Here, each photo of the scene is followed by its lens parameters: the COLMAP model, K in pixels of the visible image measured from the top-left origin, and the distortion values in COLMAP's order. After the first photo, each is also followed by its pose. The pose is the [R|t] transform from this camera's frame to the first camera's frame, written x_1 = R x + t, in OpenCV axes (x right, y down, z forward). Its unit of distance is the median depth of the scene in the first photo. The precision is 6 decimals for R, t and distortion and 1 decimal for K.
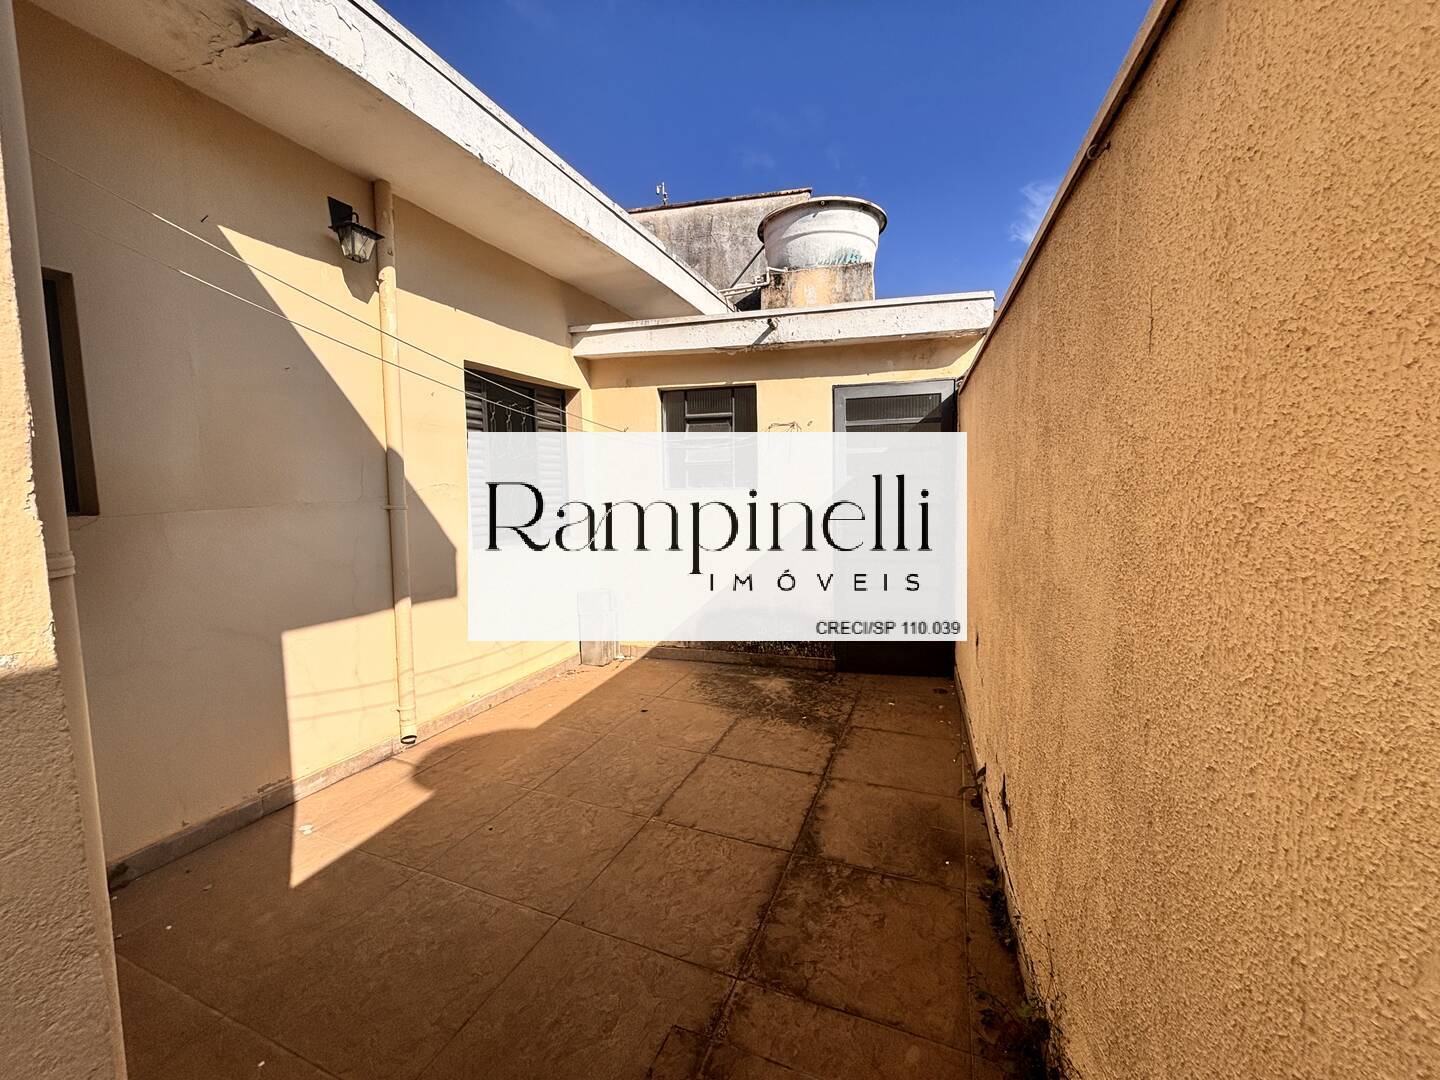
lens RADIAL K [[585.7, 0, 718.5], [0, 585.7, 535.8], [0, 0, 1]] dist [0.001257, 0.000839]
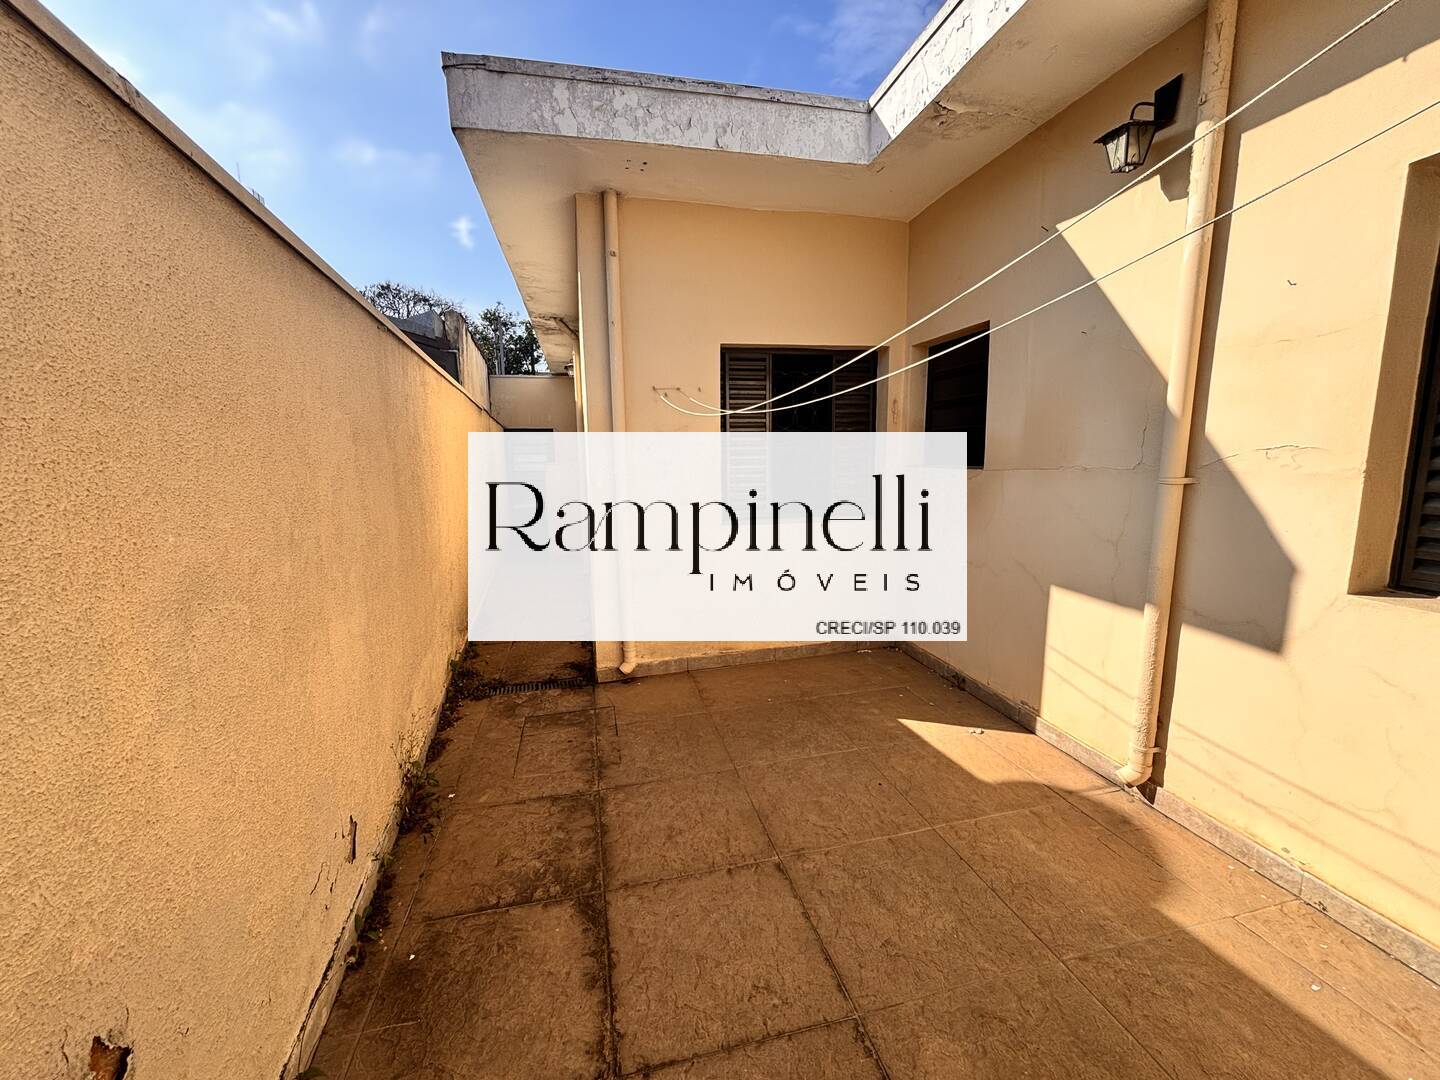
lens RADIAL K [[585.7, 0, 718.5], [0, 585.7, 535.8], [0, 0, 1]] dist [0.001257, 0.000839]
pose [[-0.818398, 0.107019, -0.564599, 0.406407], [-0.022378, 0.975825, 0.217403, -0.162810], [0.574216, 0.190557, -0.796218, 1.625978]]
